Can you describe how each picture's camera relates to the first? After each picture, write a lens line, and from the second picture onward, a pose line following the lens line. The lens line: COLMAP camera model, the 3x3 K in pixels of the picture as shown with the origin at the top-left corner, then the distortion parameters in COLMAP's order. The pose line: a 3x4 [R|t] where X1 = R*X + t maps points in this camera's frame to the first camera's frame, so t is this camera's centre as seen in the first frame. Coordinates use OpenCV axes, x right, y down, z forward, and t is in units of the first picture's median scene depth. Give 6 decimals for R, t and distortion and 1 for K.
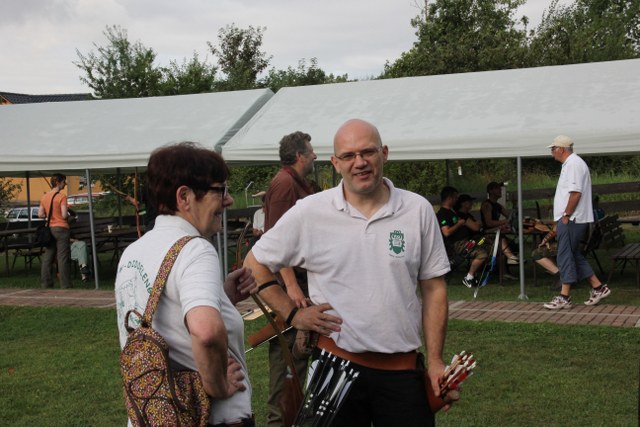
lens RADIAL K [[1003.4, 0, 320.0], [0, 1003.4, 213.5], [0, 0, 1]] dist [0.257543, 0.015277]
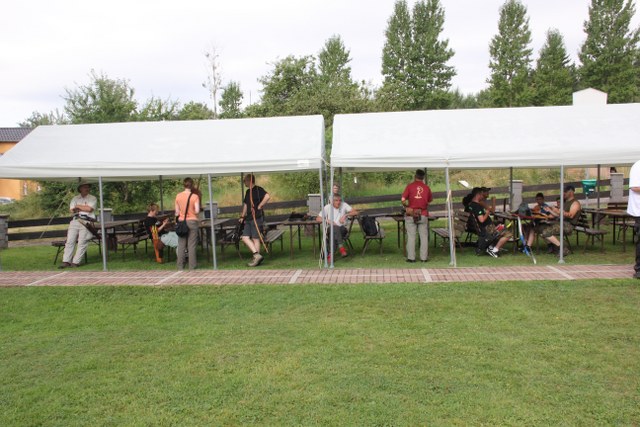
lens RADIAL K [[650.3, 0, 320.0], [0, 650.3, 213.5], [0, 0, 1]] dist [0.000614, 0.013459]
pose [[0.938901, -0.013797, 0.343910, -0.308744], [0.013133, 0.999905, 0.004259, 0.002701], [-0.343936, 0.000517, 0.938993, 0.164539]]
